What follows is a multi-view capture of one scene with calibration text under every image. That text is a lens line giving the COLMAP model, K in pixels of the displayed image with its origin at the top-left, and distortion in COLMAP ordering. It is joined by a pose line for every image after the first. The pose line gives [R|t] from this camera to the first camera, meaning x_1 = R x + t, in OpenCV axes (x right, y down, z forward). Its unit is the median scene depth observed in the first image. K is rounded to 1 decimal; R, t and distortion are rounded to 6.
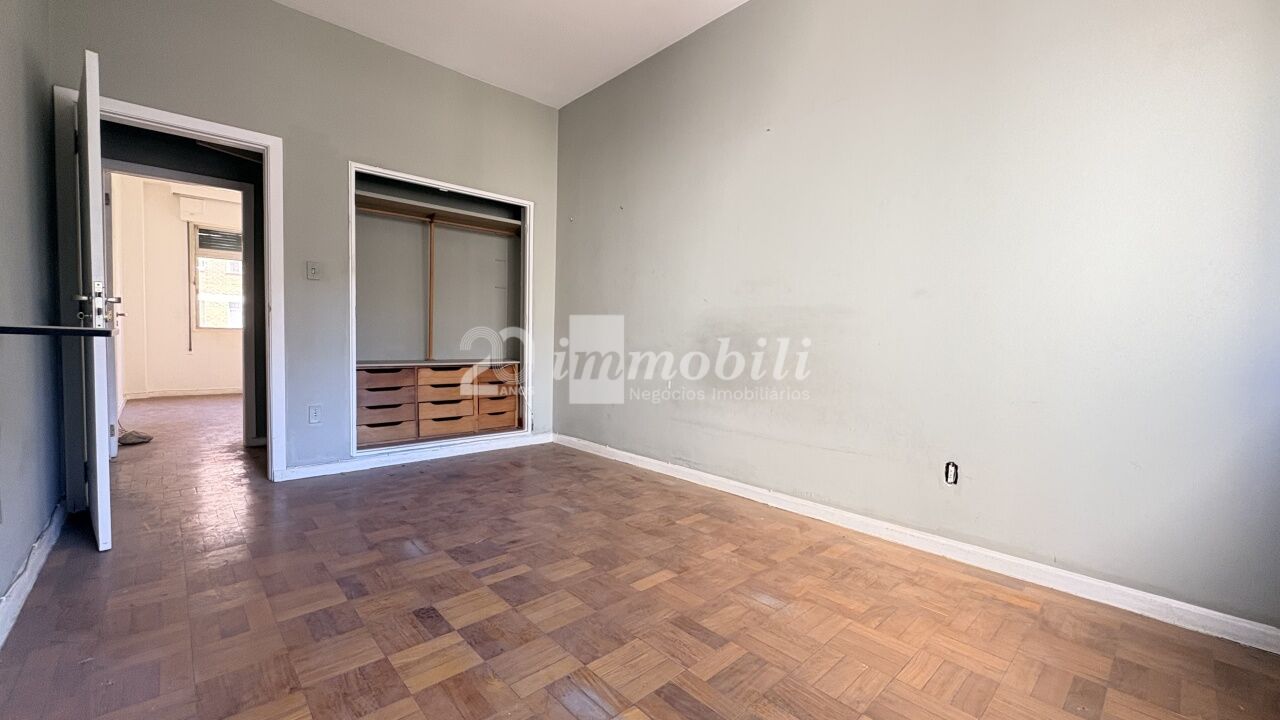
lens RADIAL K [[507.5, 0, 638.9], [0, 507.5, 358.9], [0, 0, 1]] dist [0.000863, -0.000190]
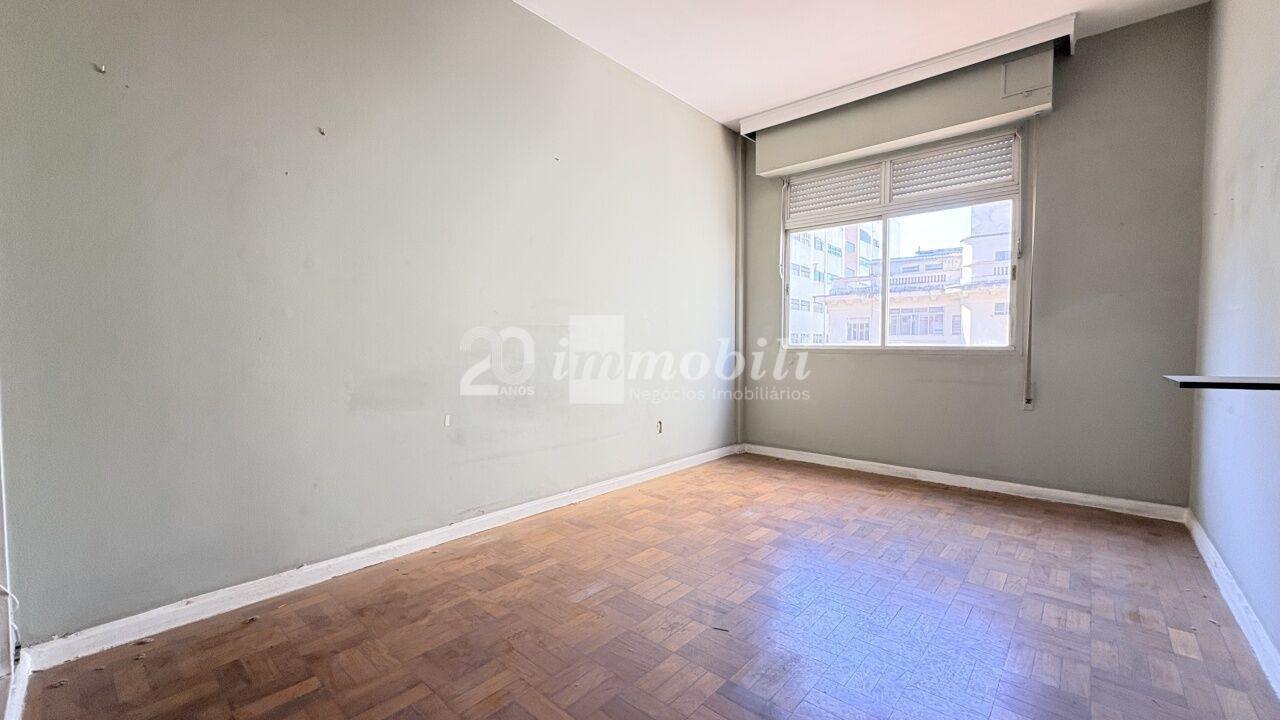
lens RADIAL K [[507.5, 0, 639.0], [0, 507.5, 360.0], [0, 0, 1]] dist [0.000863, -0.000190]
pose [[-0.091840, -0.057775, 0.994096, -1.007752], [0.039255, 0.997329, 0.061589, -0.105925], [-0.995000, 0.044680, -0.089327, 1.119818]]
